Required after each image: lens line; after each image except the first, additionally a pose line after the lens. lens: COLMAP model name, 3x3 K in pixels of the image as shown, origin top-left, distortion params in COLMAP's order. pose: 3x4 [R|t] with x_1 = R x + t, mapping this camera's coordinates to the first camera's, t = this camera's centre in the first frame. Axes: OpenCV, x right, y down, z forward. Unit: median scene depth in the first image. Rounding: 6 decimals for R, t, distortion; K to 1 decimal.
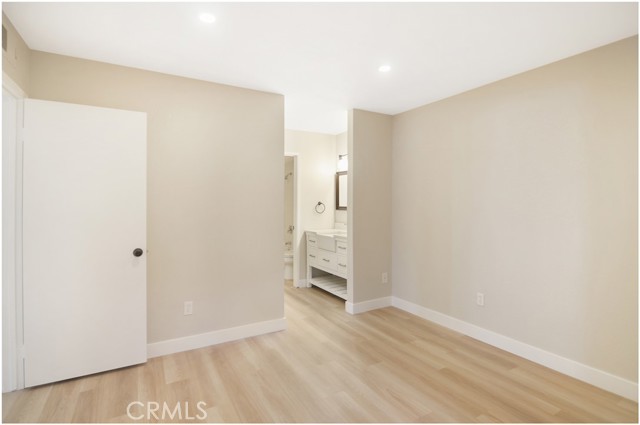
lens RADIAL K [[323.9, 0, 321.2], [0, 323.9, 201.5], [0, 0, 1]] dist [0.001845, -0.000316]
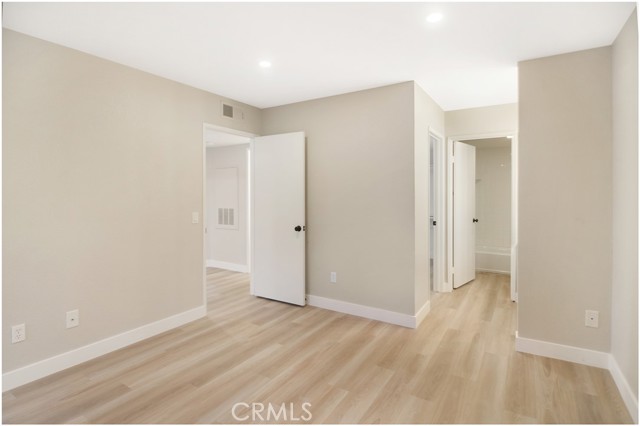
lens RADIAL K [[320.4, 0, 328.9], [0, 320.4, 190.6], [0, 0, 1]] dist [-0.001022, -0.000771]
pose [[0.469596, -0.008752, -0.882838, 0.532781], [0.004260, 0.999962, -0.007647, -0.000960], [0.882871, -0.000170, 0.469615, 0.304596]]
